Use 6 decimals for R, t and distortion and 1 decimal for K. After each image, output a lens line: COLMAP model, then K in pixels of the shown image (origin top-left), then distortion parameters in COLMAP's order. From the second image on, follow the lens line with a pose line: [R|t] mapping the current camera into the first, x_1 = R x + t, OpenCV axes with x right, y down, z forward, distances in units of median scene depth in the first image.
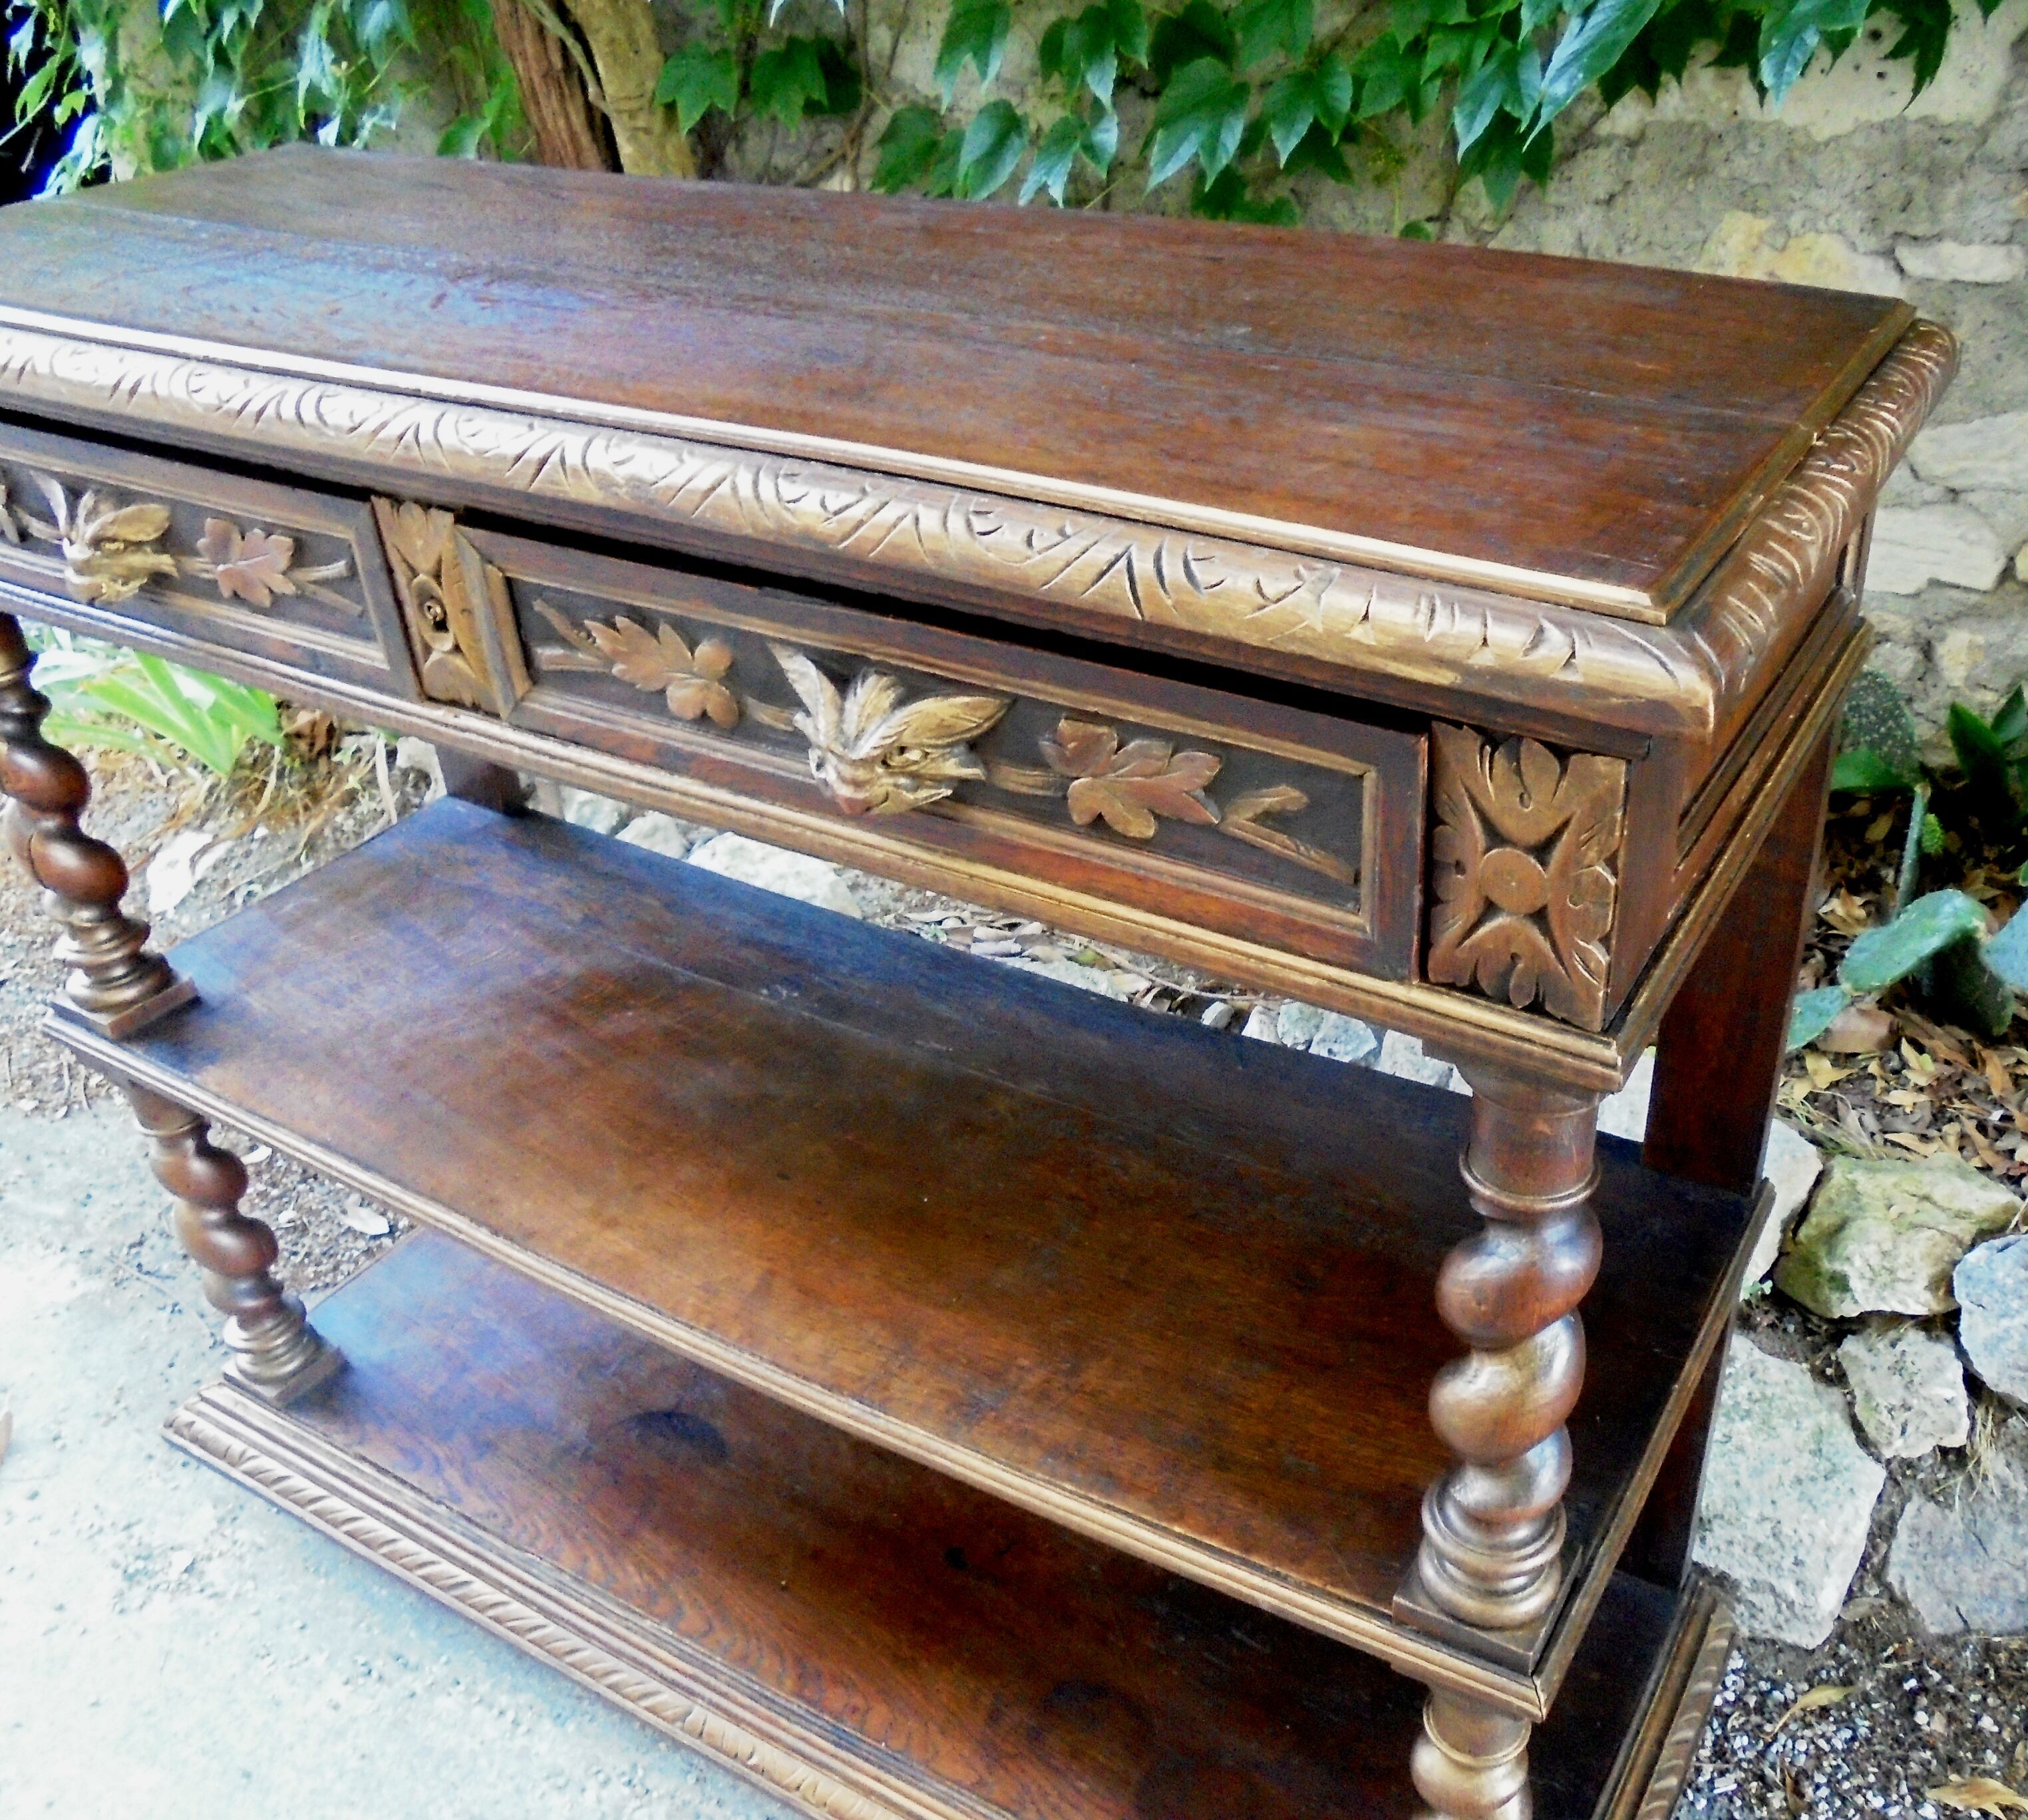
lens RADIAL K [[1829.4, 0, 1219.3], [0, 1829.4, 912.9], [0, 0, 1]] dist [-0.079391, 0.035865]
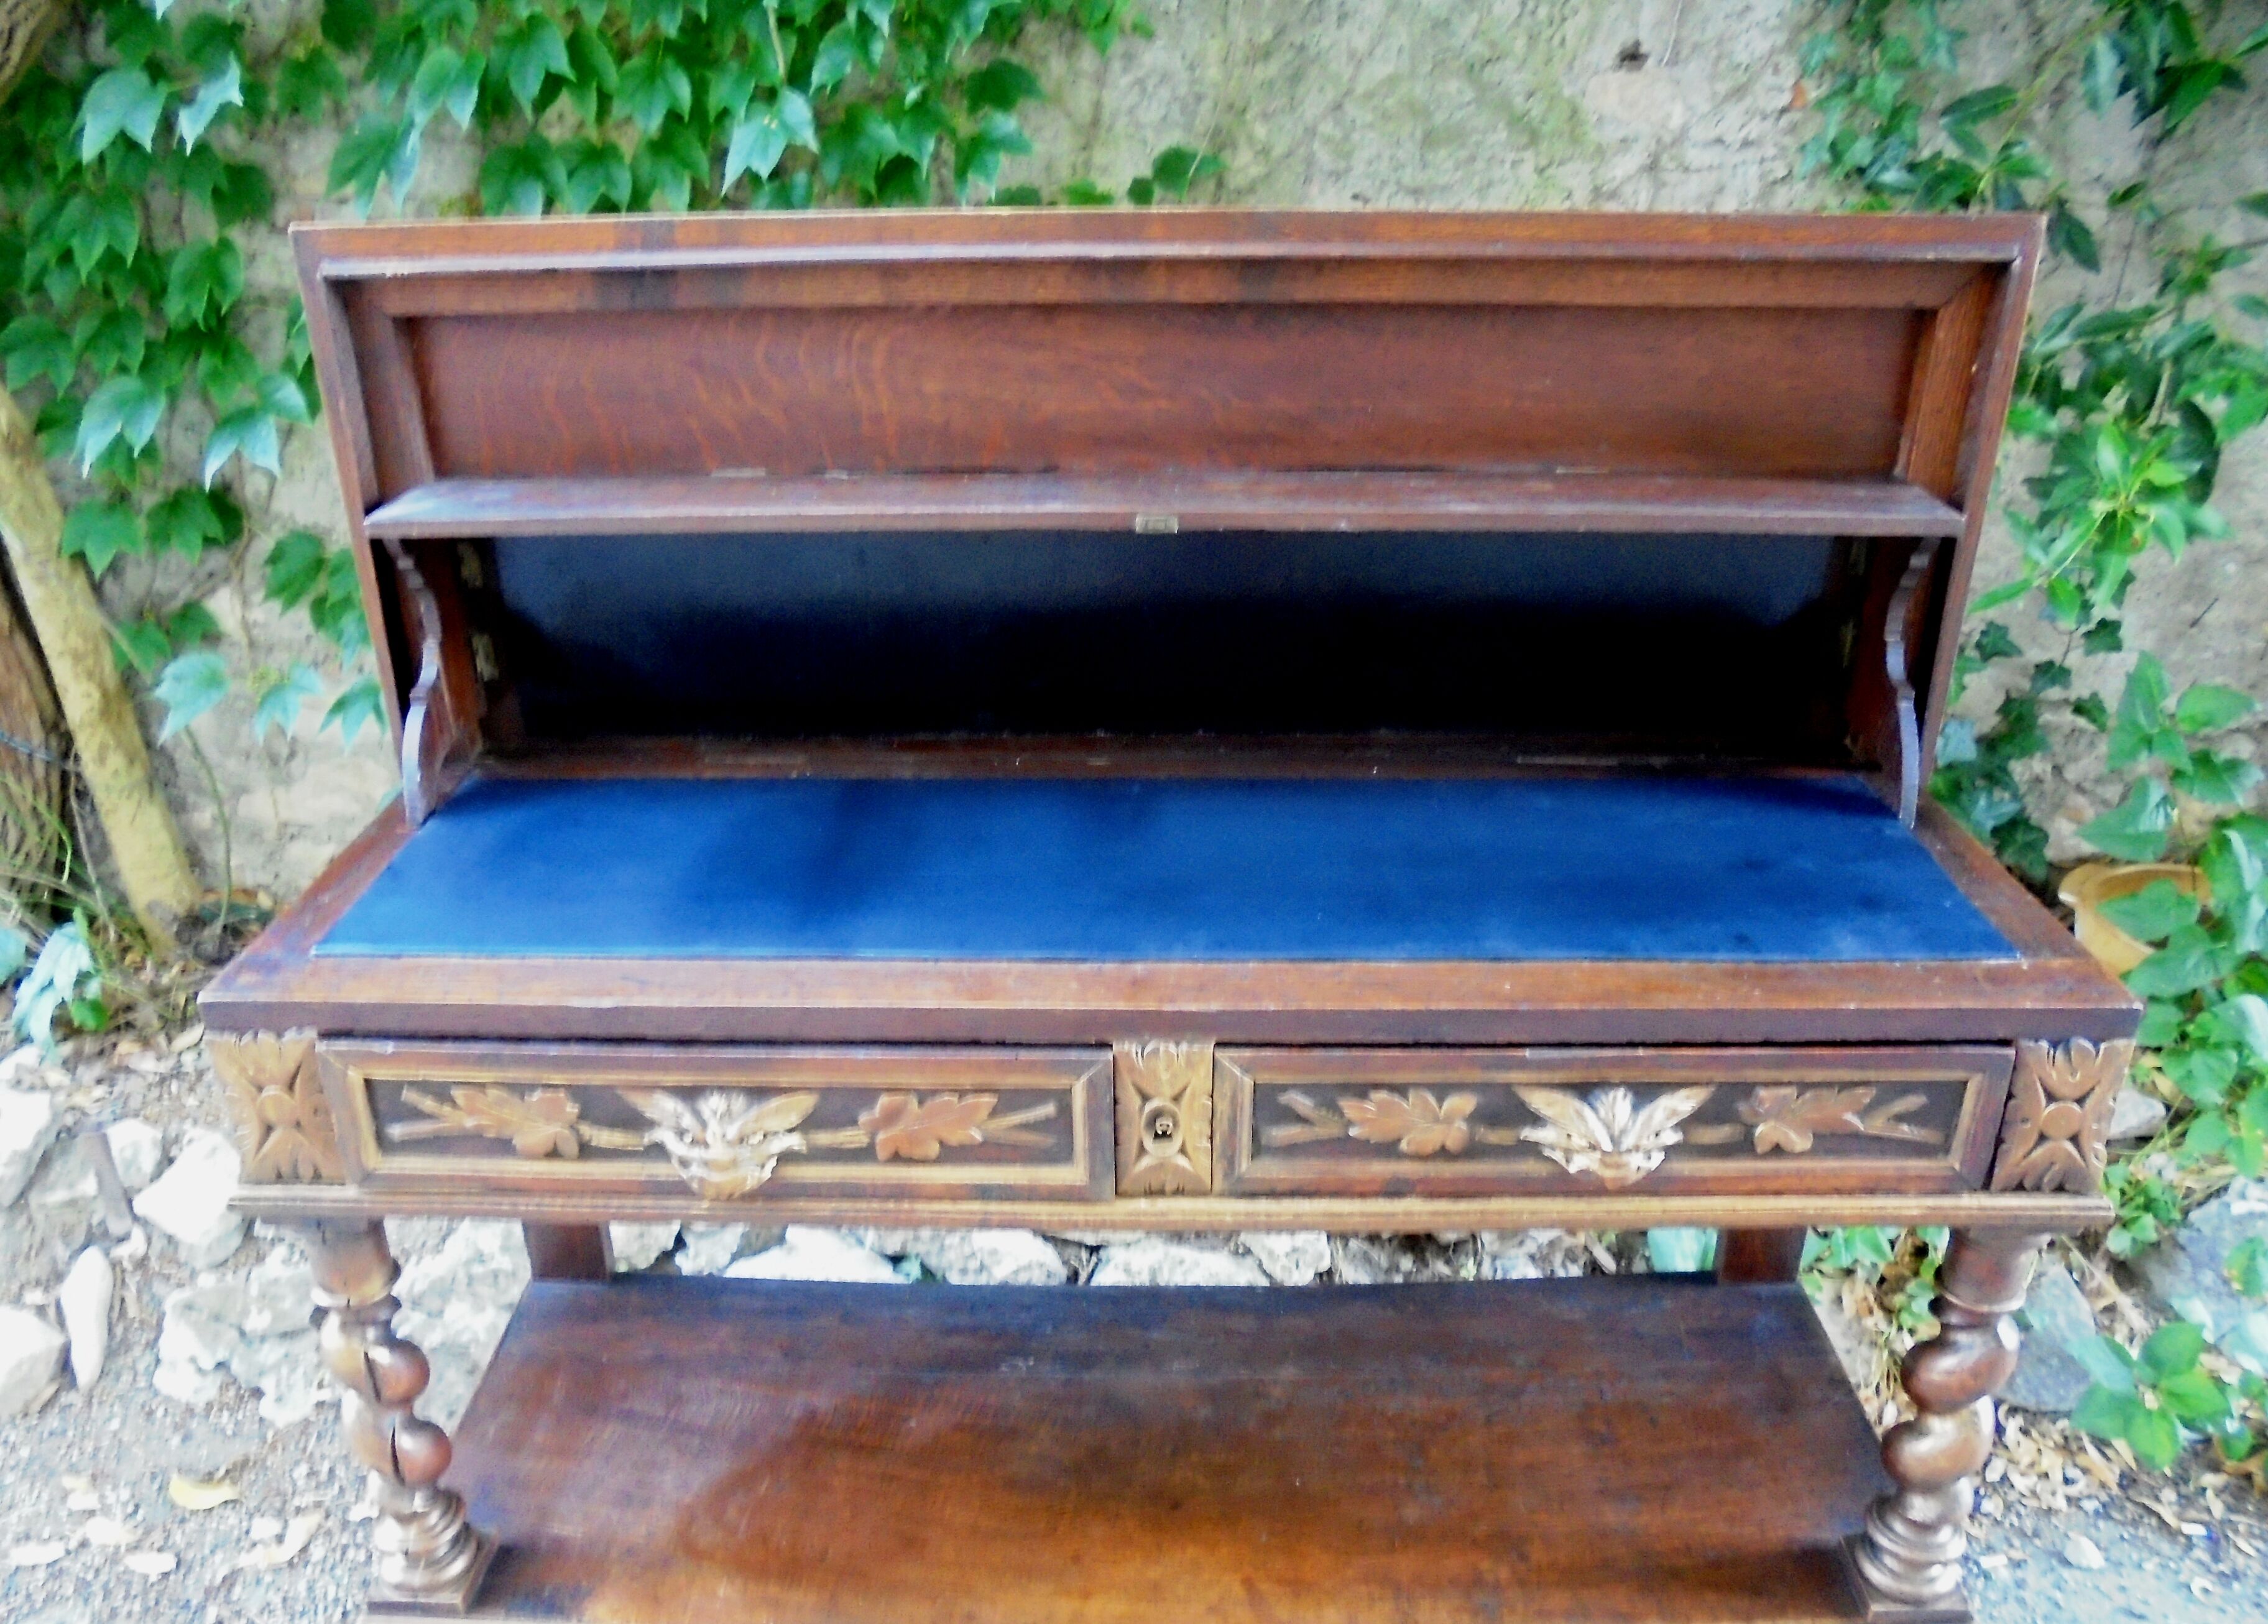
lens RADIAL K [[1706.9, 0, 1135.0], [0, 1706.9, 864.2], [0, 0, 1]] dist [-0.074744, 0.012722]
pose [[0.878741, -0.188375, 0.438554, -0.624772], [0.246385, 0.965966, -0.078769, -0.168720], [-0.408790, 0.177271, 0.895246, -0.056244]]
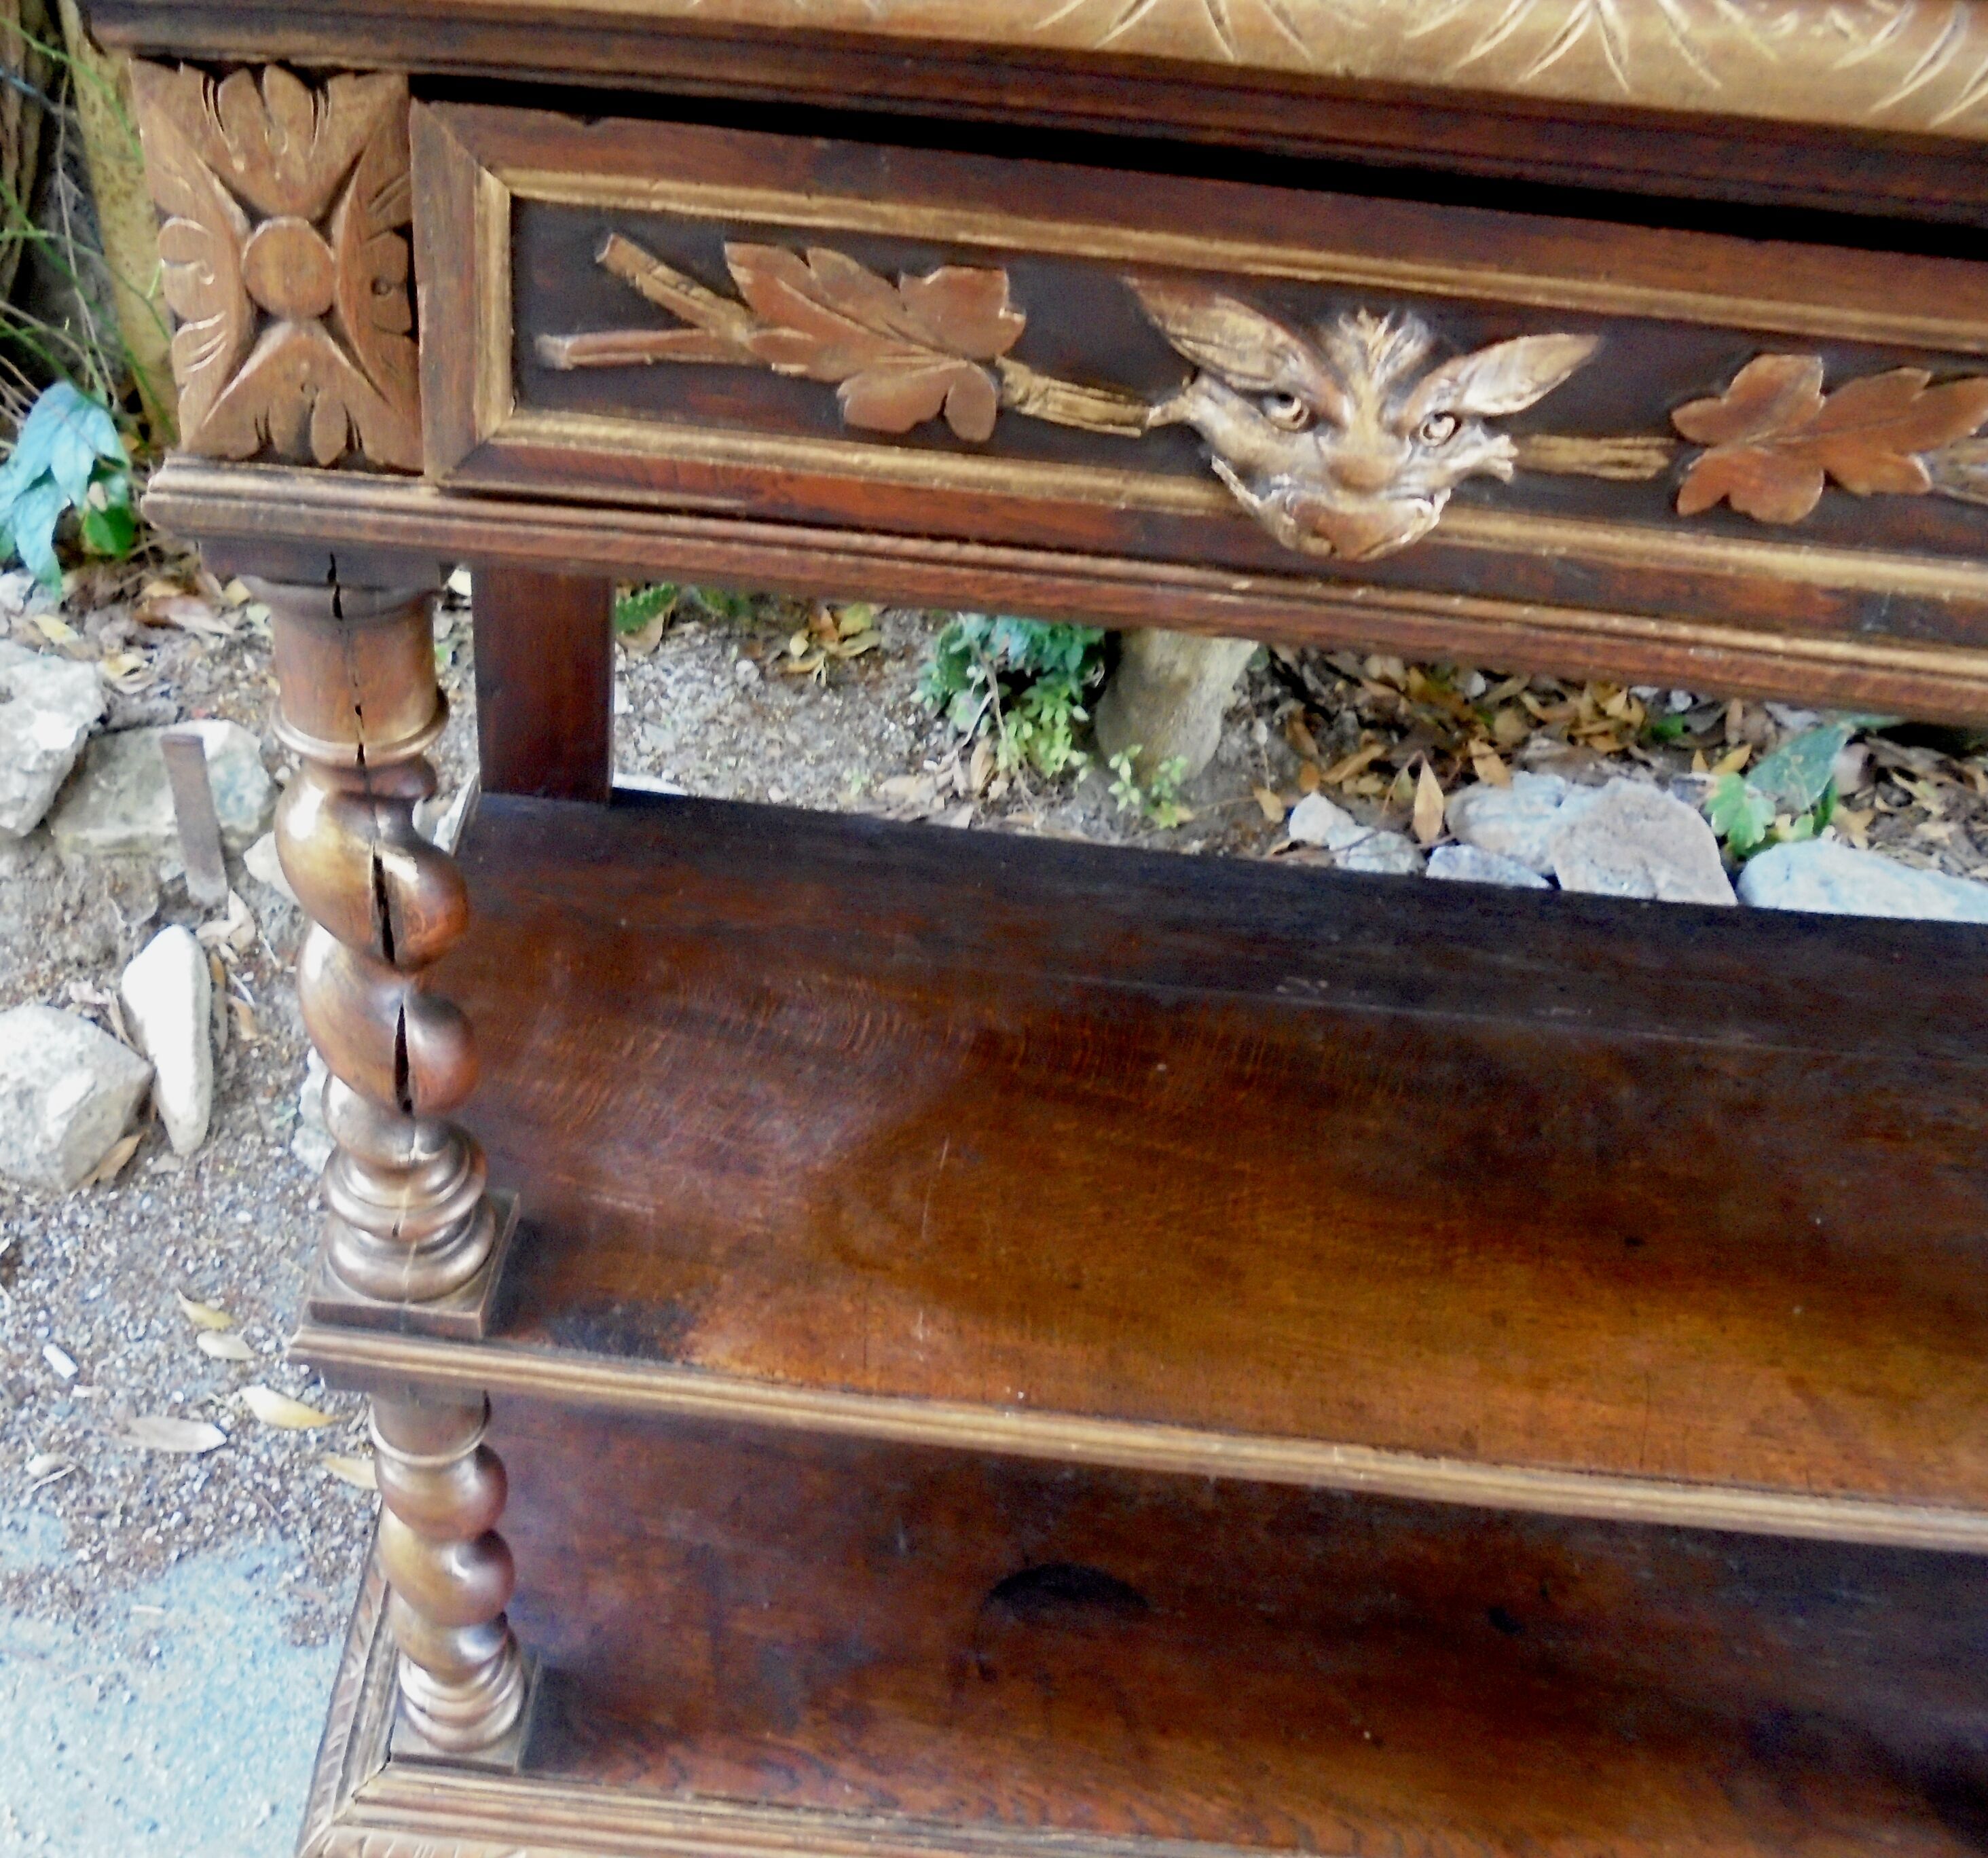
lens RADIAL K [[1869.9, 0, 760.8], [0, 1869.9, 918.0], [0, 0, 1]] dist [-0.079332, 0.000000]
pose [[0.904804, -0.208822, 0.371111, -0.734875], [0.159738, 0.974306, 0.158779, -0.136522], [-0.394732, -0.084383, 0.914913, 0.452271]]
